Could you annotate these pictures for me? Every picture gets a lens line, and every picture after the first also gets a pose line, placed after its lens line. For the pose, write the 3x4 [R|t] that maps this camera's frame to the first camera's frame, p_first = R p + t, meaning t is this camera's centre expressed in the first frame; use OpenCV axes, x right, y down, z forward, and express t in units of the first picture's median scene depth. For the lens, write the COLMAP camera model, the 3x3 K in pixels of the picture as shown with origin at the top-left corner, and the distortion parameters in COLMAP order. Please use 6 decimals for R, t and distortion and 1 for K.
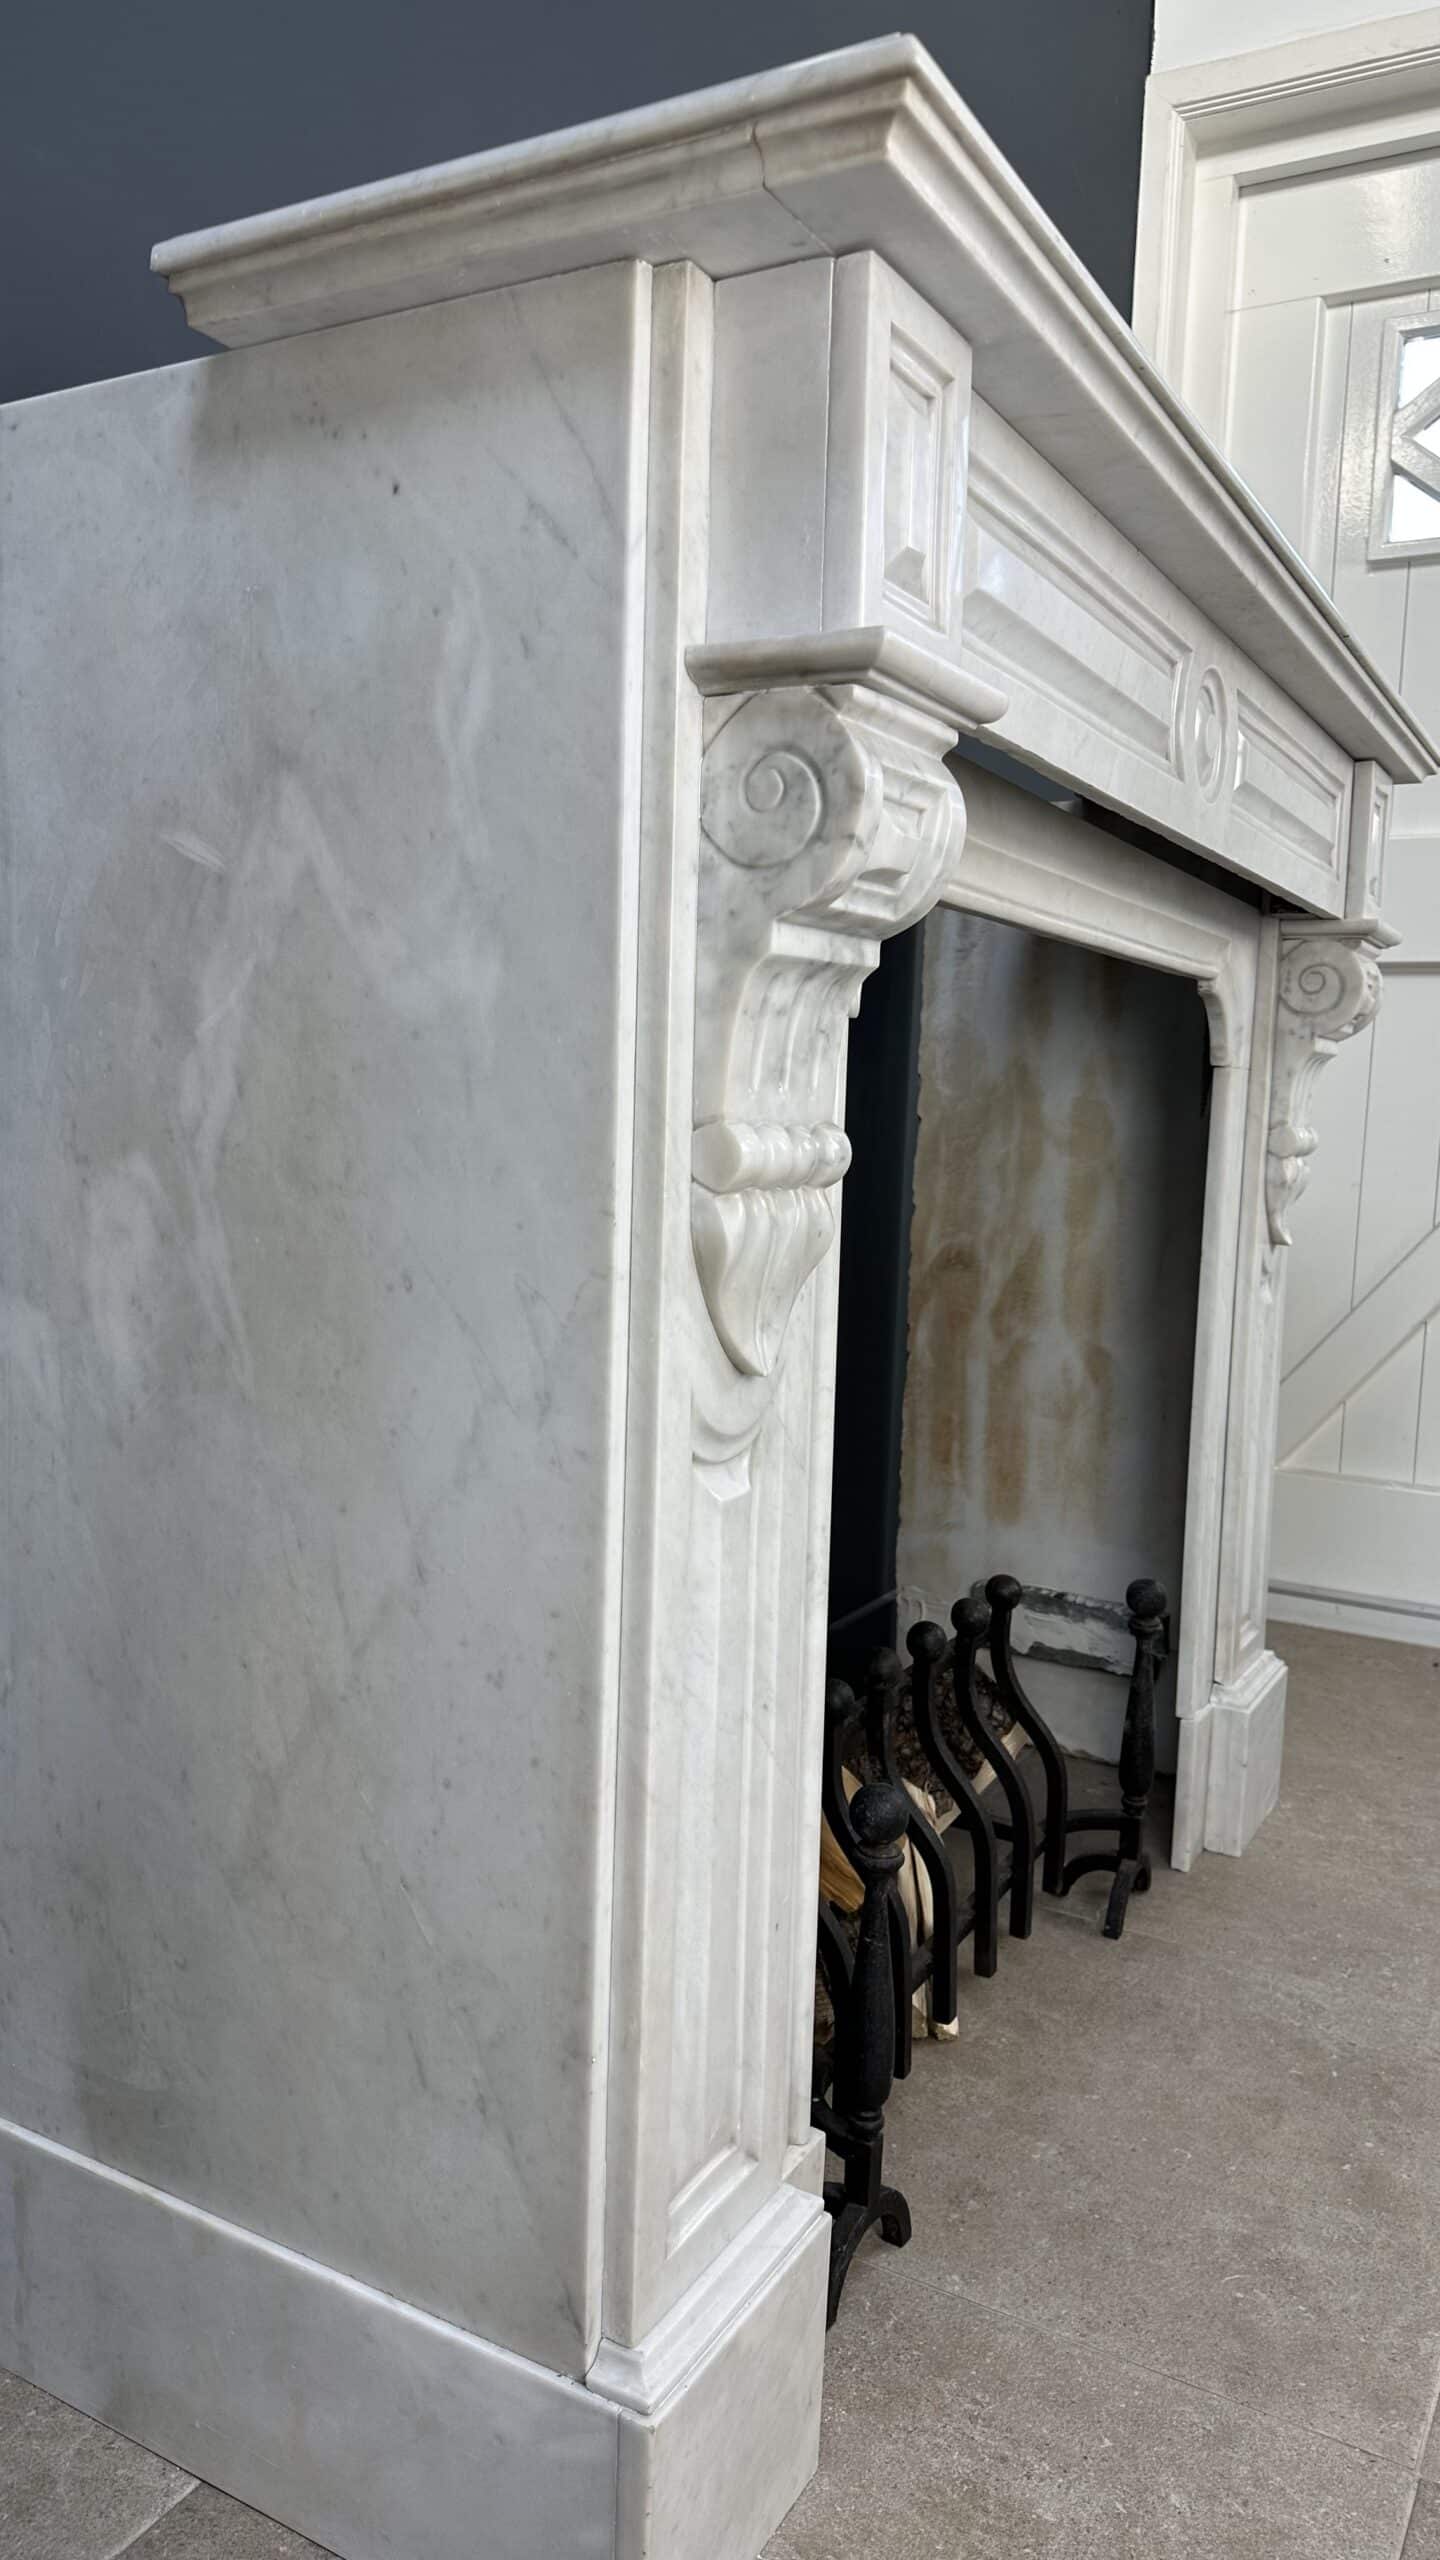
lens RADIAL K [[1785.3, 0, 720.0], [0, 1785.3, 1280.0], [0, 0, 1]] dist [0.164168, -0.292581]
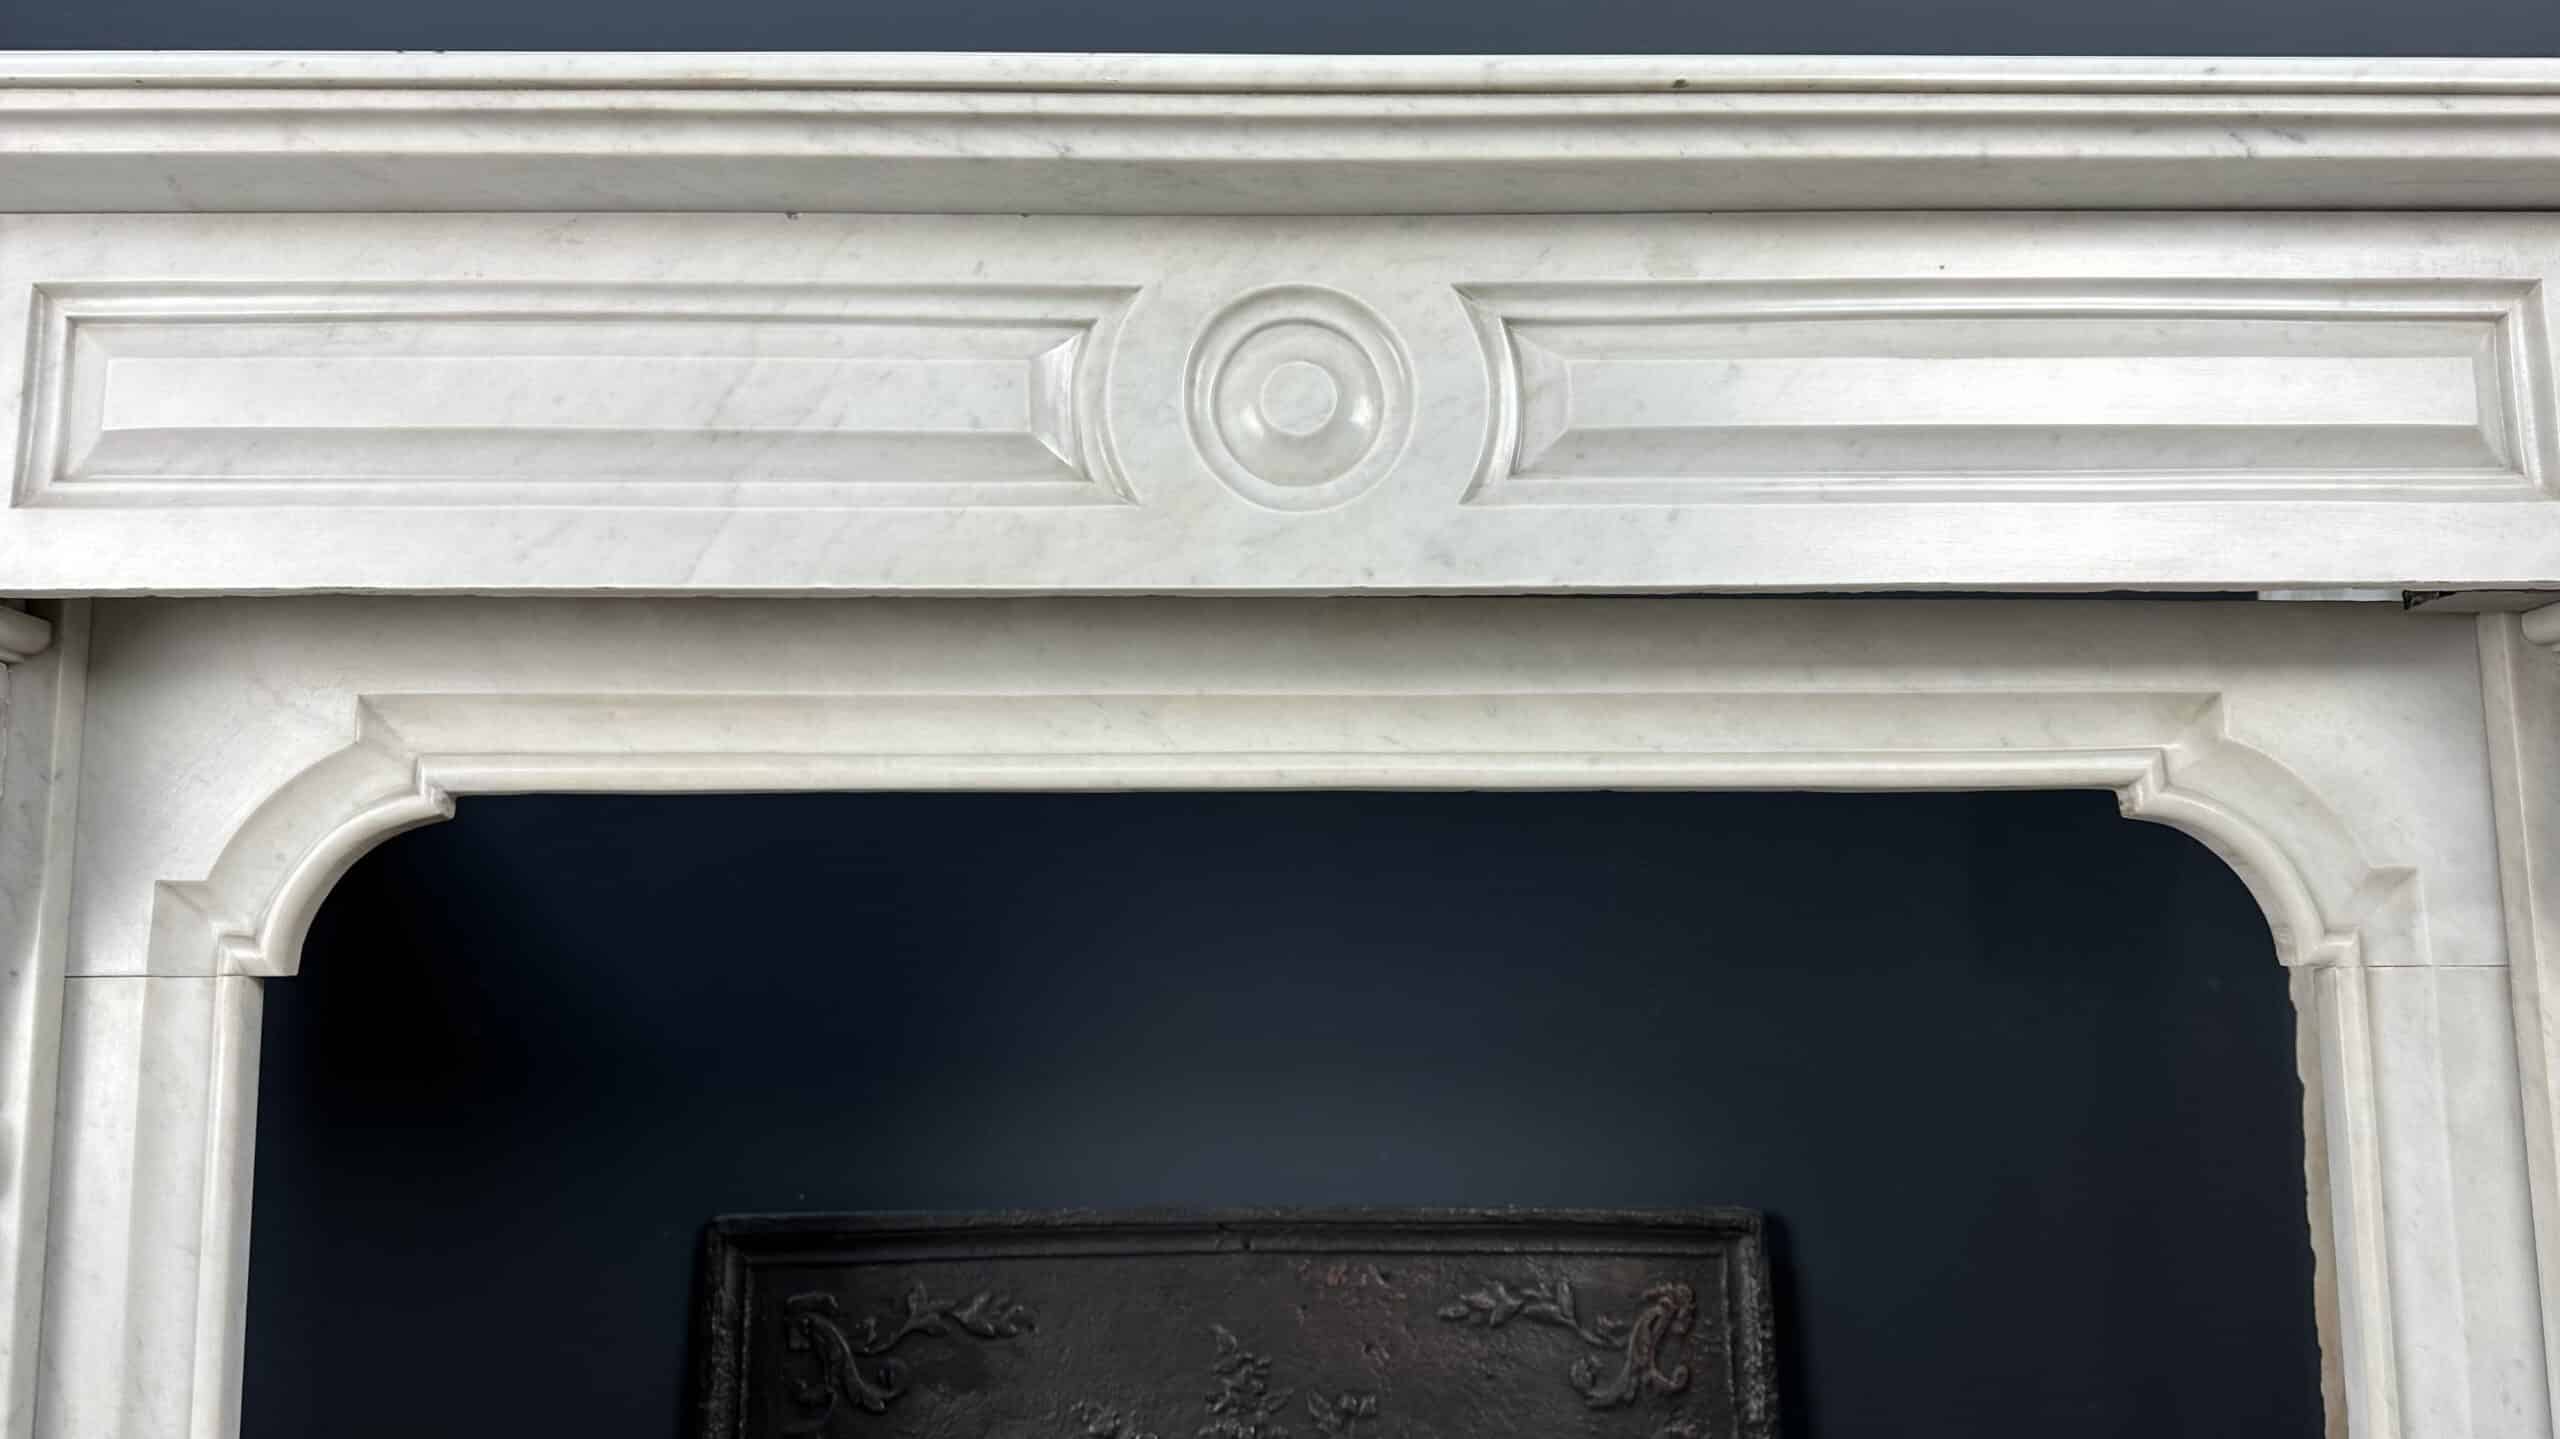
lens RADIAL K [[1860.0, 0, 1236.8], [0, 1860.0, 767.0], [0, 0, 1]] dist [0.107833, -0.206991]
pose [[0.501796, -0.158117, -0.850412, 1.088733], [-0.062560, 0.973942, -0.217999, -0.101401], [0.862721, 0.162592, 0.478828, 1.105768]]
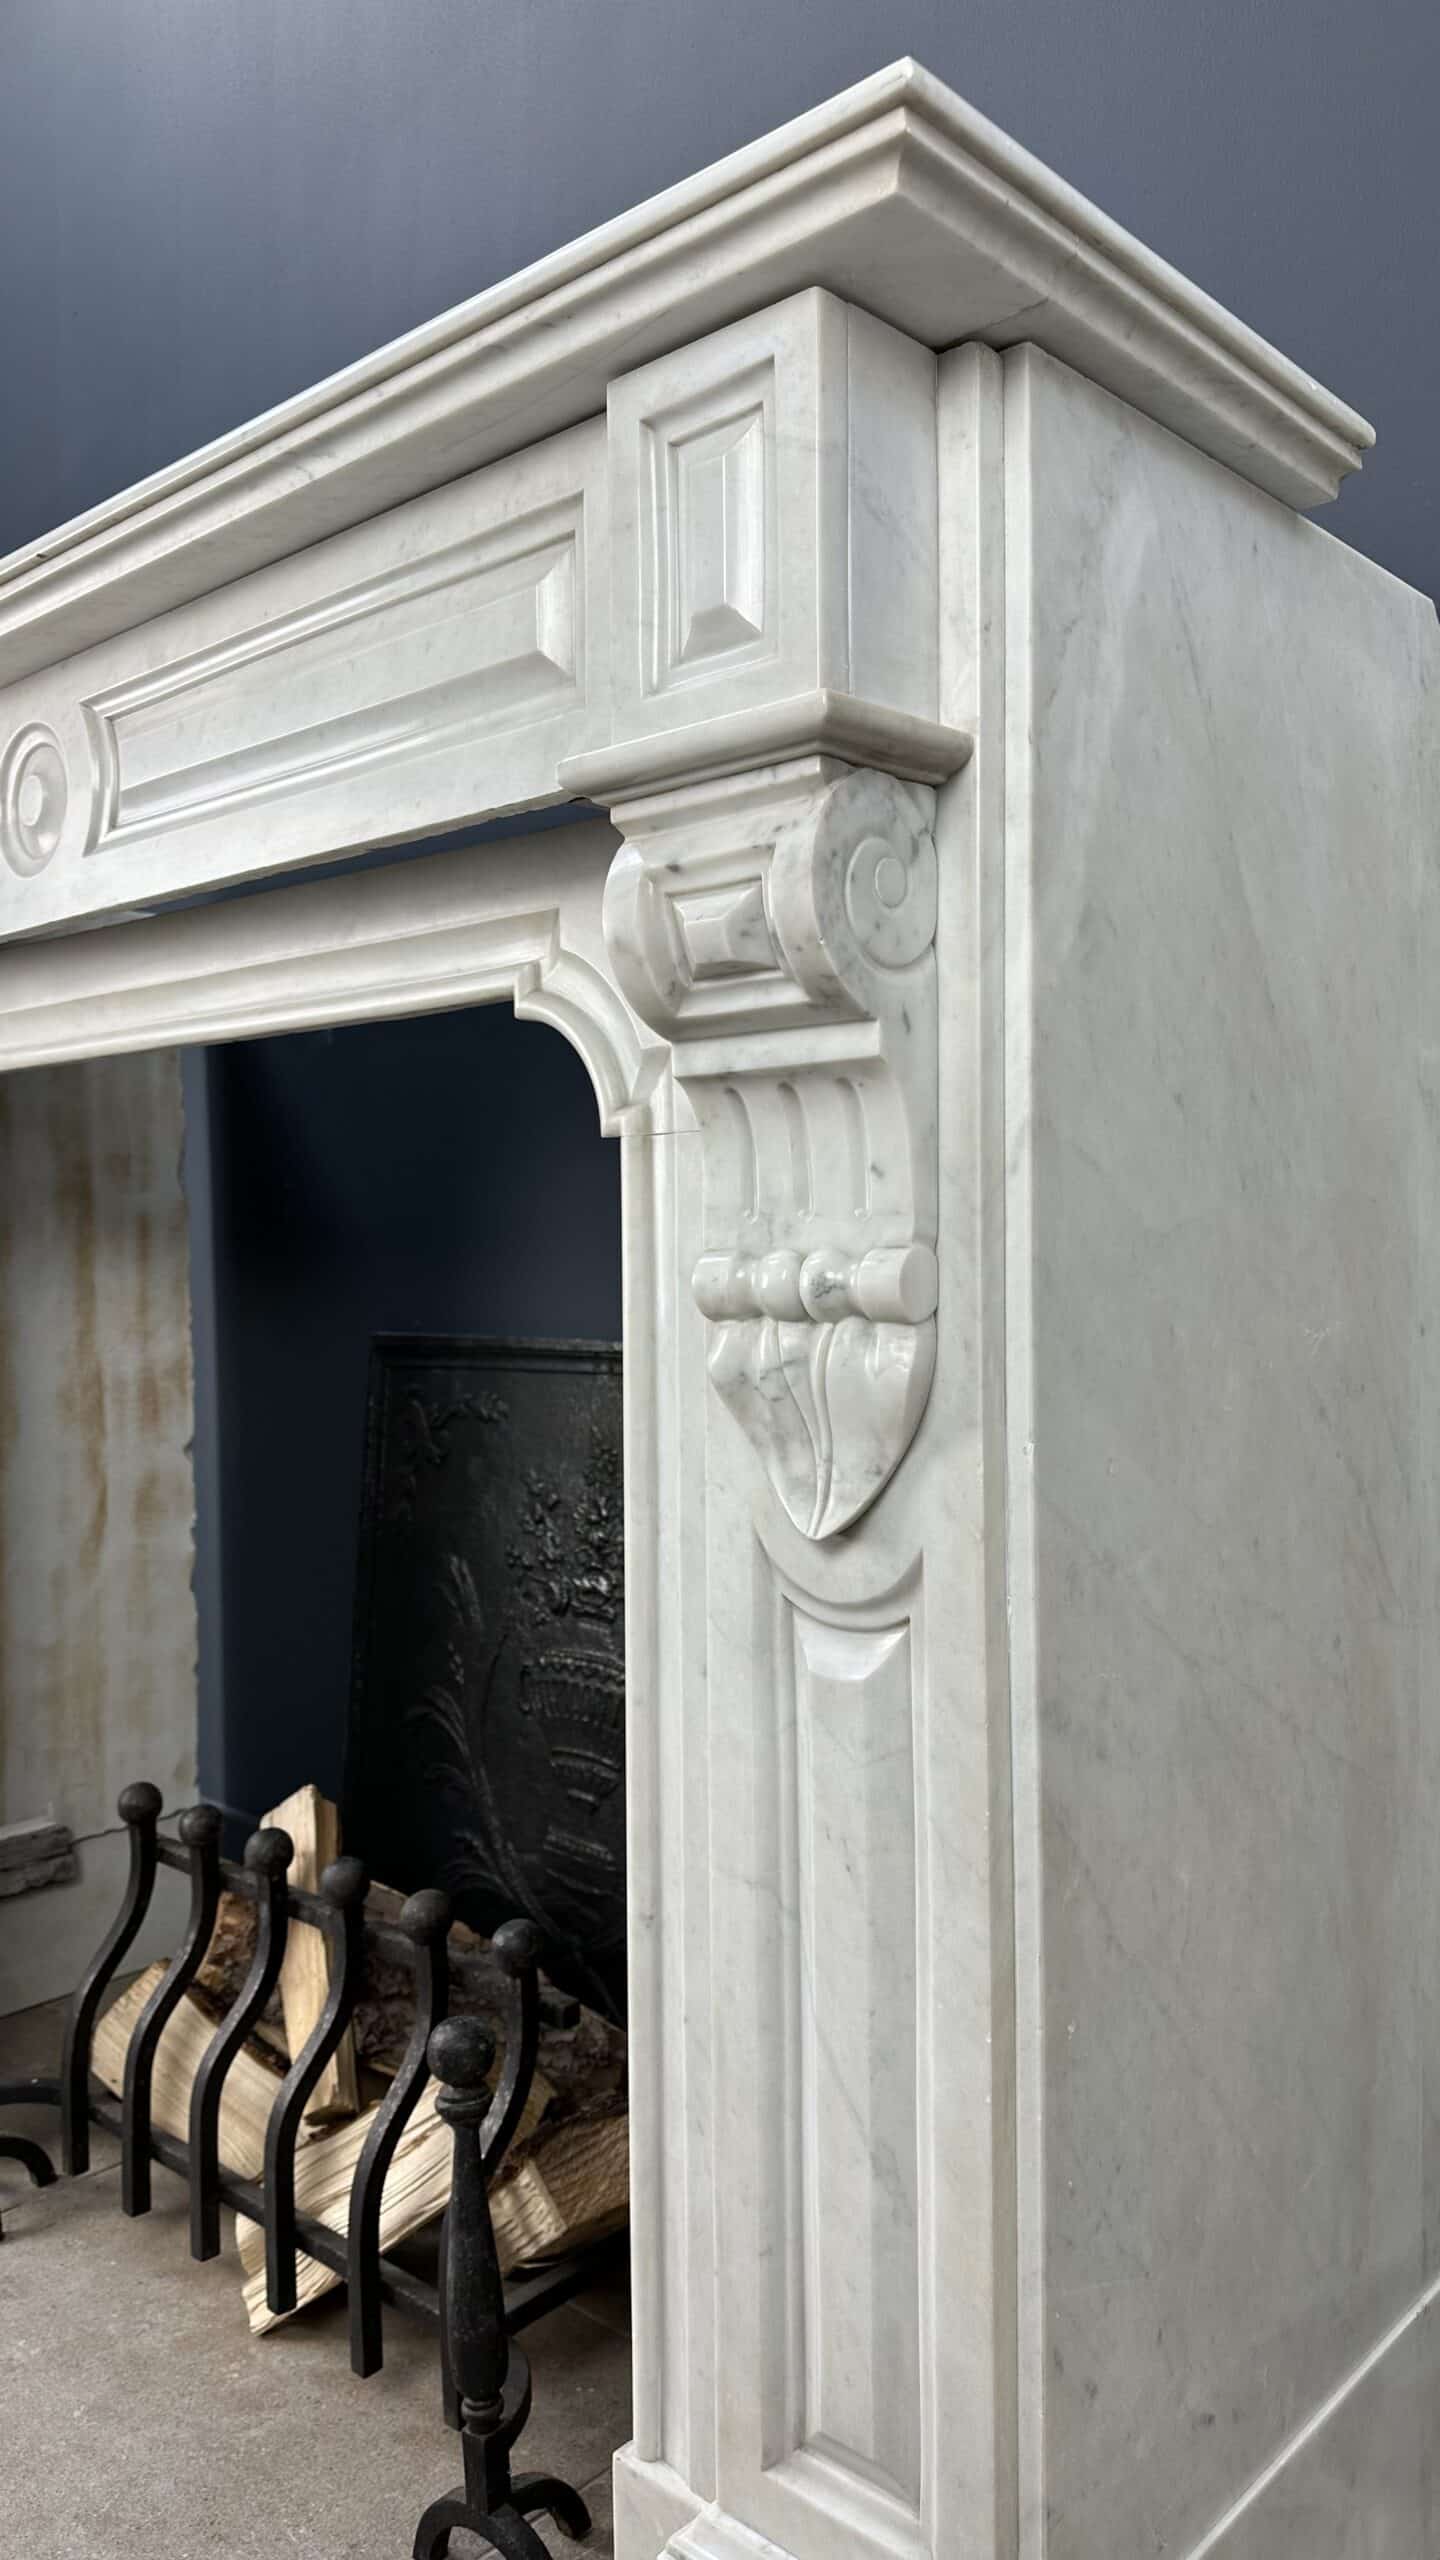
lens RADIAL K [[1785.3, 0, 720.0], [0, 1785.3, 1280.0], [0, 0, 1]] dist [0.164168, -0.292581]
pose [[-0.223388, -0.013809, -0.974632, 1.548602], [-0.094894, 0.995458, 0.007646, -0.168640], [0.970099, 0.094195, -0.223684, 2.296452]]
